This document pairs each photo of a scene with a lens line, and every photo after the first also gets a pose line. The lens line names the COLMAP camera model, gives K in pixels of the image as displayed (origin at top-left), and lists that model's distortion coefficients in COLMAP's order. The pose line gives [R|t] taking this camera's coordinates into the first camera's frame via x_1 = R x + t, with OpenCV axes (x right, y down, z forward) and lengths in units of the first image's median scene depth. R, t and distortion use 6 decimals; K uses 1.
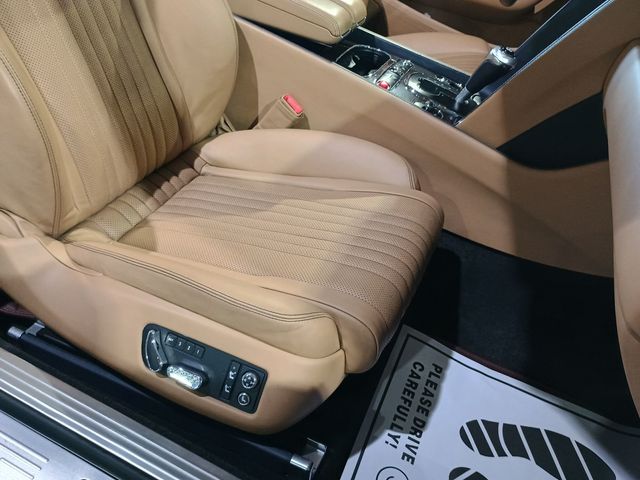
lens RADIAL K [[554.0, 0, 328.8], [0, 554.0, 243.4], [0, 0, 1]] dist [0.061941, -0.072807]
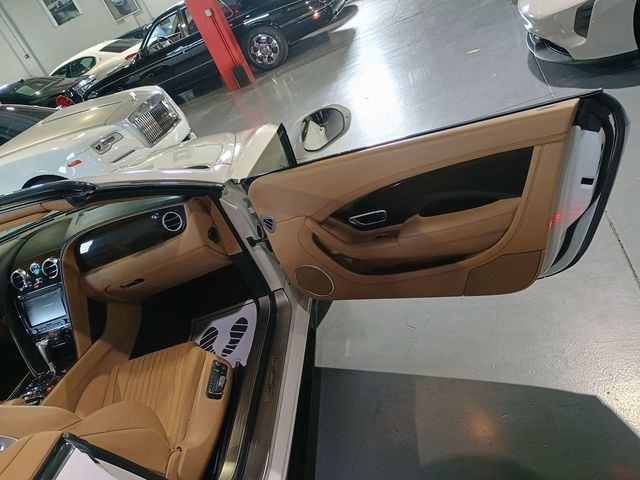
lens RADIAL K [[554.0, 0, 326.9], [0, 554.0, 240.9], [0, 0, 1]] dist [0.061941, -0.072807]
pose [[-0.396978, -0.484286, 0.779664, -1.709562], [0.800031, 0.233759, 0.552546, -0.779932], [-0.449844, 0.843104, 0.294647, -0.495297]]
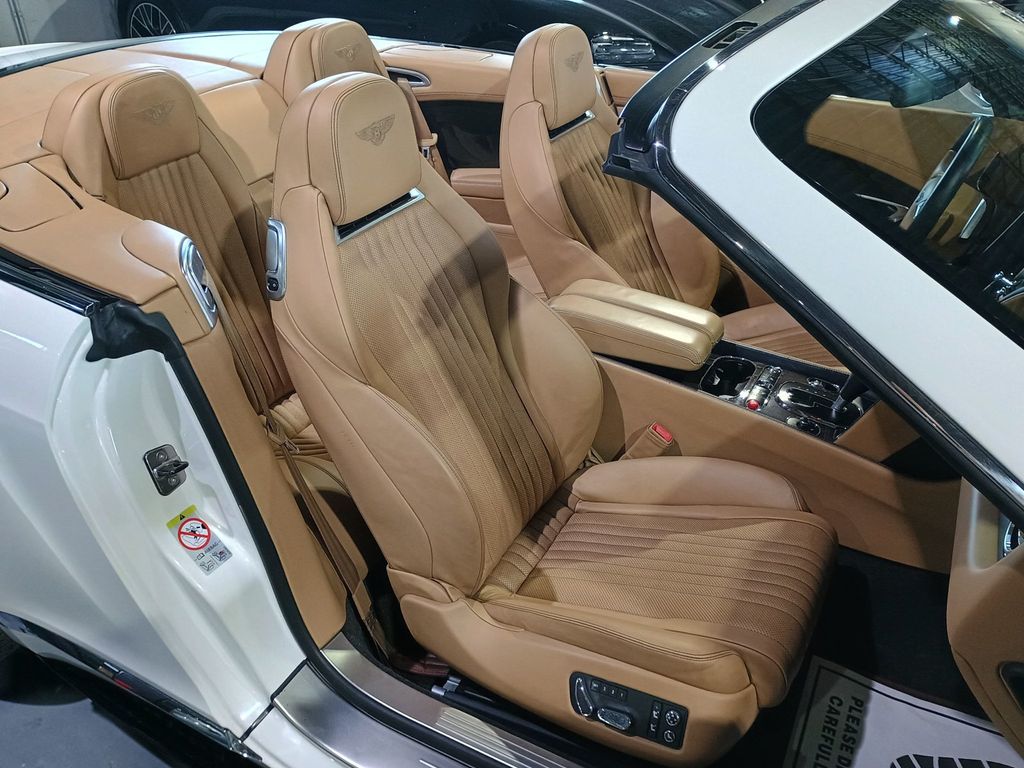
lens RADIAL K [[886.3, 0, 526.5], [0, 886.3, 385.7], [0, 0, 1]] dist [0.061941, -0.072807]
pose [[0.978918, -0.127150, -0.159853, -0.041733], [0.099792, 0.980576, -0.168857, -0.099736], [0.178218, 0.149345, 0.972591, -0.661753]]
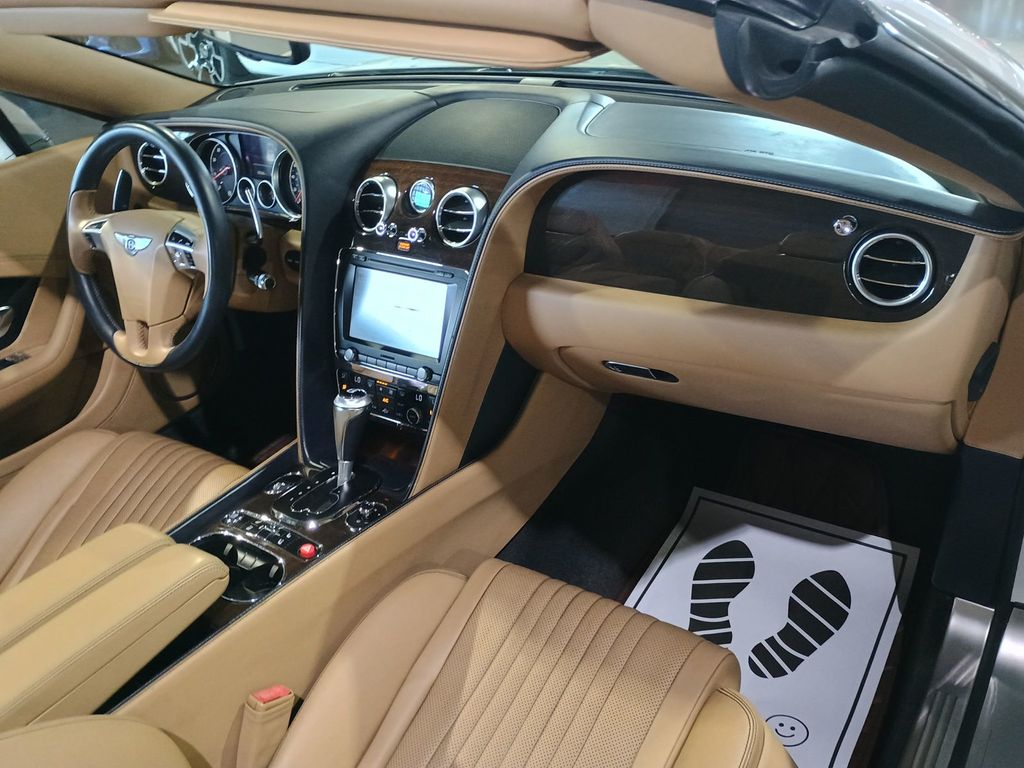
lens RADIAL K [[886.3, 0, 509.8], [0, 886.3, 385.8], [0, 0, 1]] dist [0.061941, -0.072807]
pose [[0.157519, -0.687031, 0.709349, -0.531907], [0.749190, 0.551113, 0.367408, -0.661741], [-0.643352, 0.473563, 0.601528, 0.115010]]
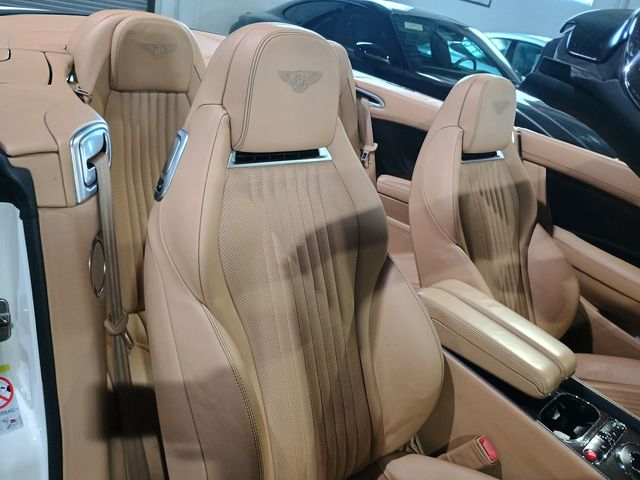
lens RADIAL K [[554.0, 0, 327.4], [0, 554.0, 239.1], [0, 0, 1]] dist [0.061941, -0.072807]
pose [[0.936890, 0.136145, -0.322027, -0.069432], [-0.243562, 0.914948, -0.321788, -0.225248], [0.250828, 0.379913, 0.890366, -0.099505]]
